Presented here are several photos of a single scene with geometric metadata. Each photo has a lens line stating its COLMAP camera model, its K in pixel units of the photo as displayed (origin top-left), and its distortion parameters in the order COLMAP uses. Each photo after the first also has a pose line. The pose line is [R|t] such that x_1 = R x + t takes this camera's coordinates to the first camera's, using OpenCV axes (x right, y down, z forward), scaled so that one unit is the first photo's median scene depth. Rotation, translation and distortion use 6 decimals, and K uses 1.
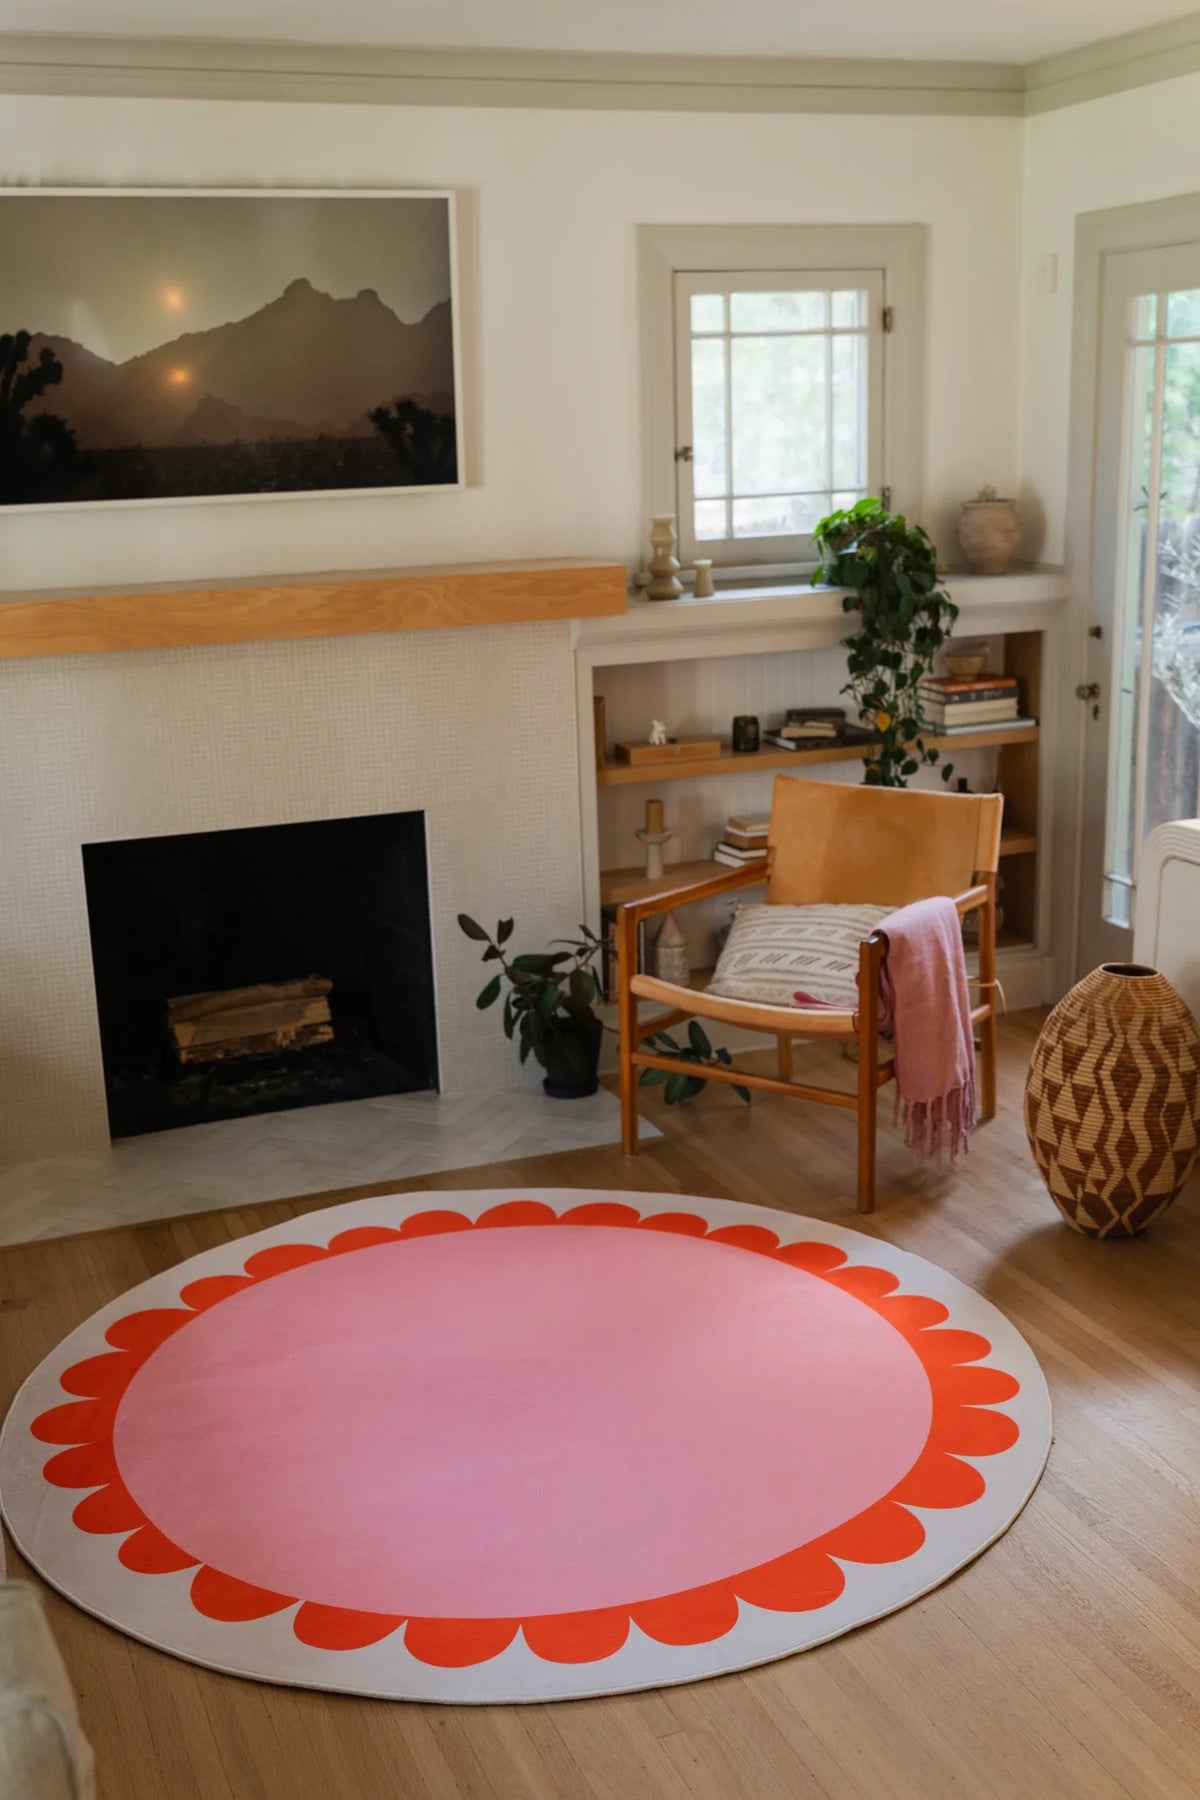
lens RADIAL K [[2009.9, 0, 592.5], [0, 2009.9, 927.4], [0, 0, 1]] dist [0.018755, 0.000000]
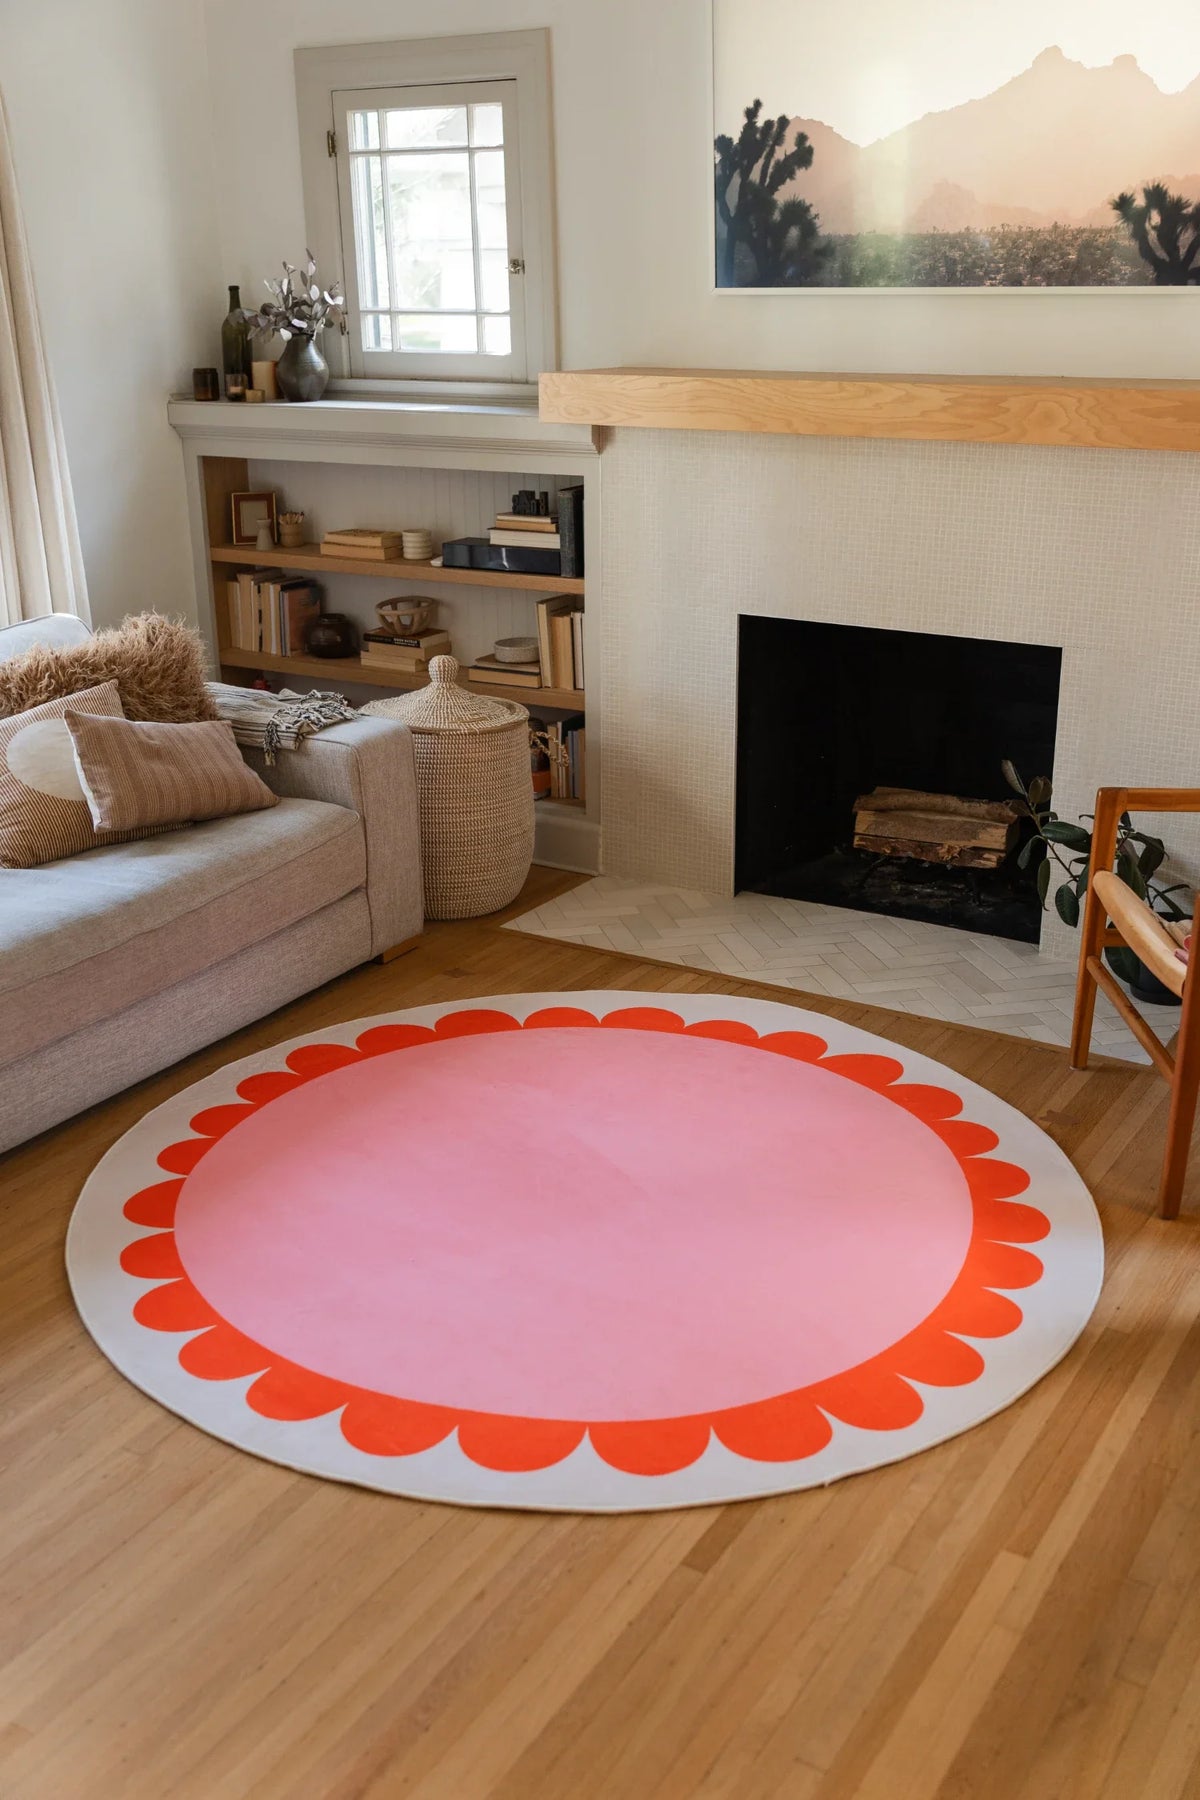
lens RADIAL K [[1875.0, 0, 590.0], [0, 1875.0, 910.1], [0, 0, 1]] dist [0.026080, 0.000000]
pose [[0.580008, 0.293669, -0.759835, 0.493092], [-0.213734, 0.954941, 0.205925, -0.076385], [0.786071, 0.042964, 0.616641, 0.310646]]
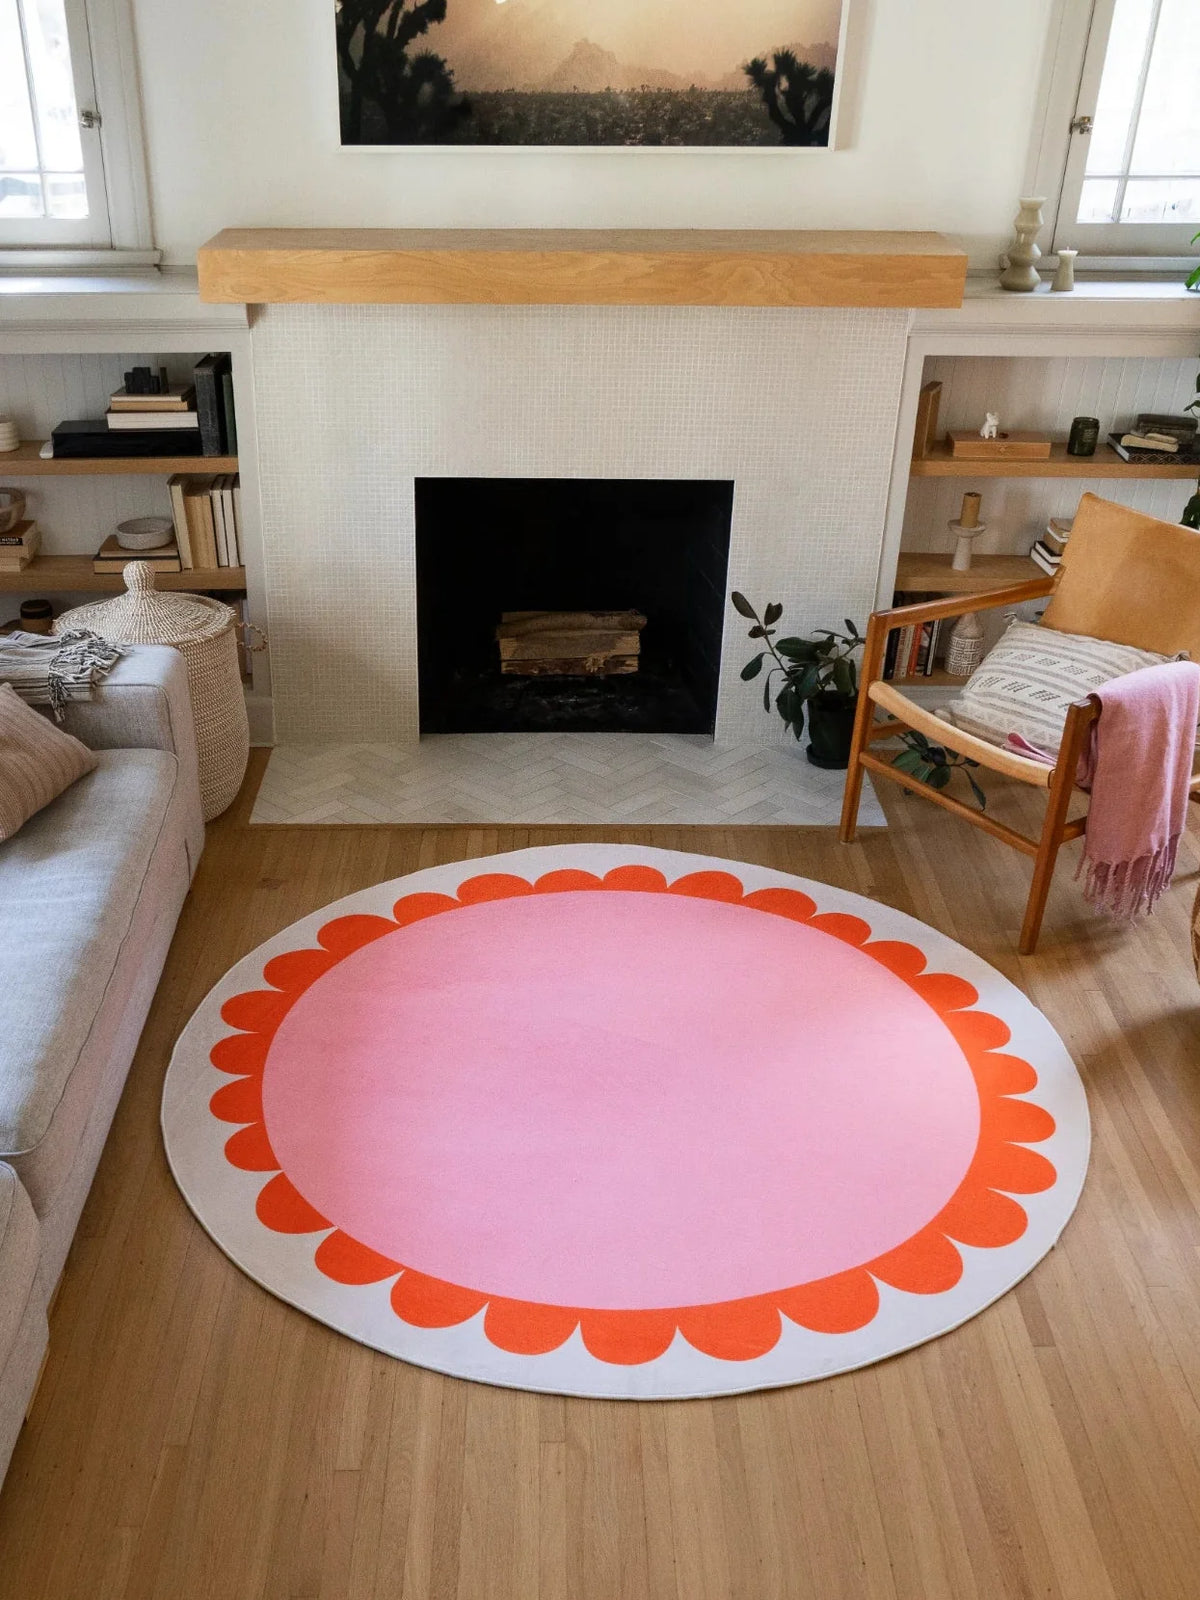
lens RADIAL K [[1668.2, 0, 520.4], [0, 1668.2, 963.9], [0, 0, 1]] dist [-0.007067, 0.000000]
pose [[0.929344, 0.227329, -0.290932, 0.128726], [-0.127743, 0.937283, 0.324317, -0.092550], [0.346413, -0.264237, 0.900098, 0.104159]]
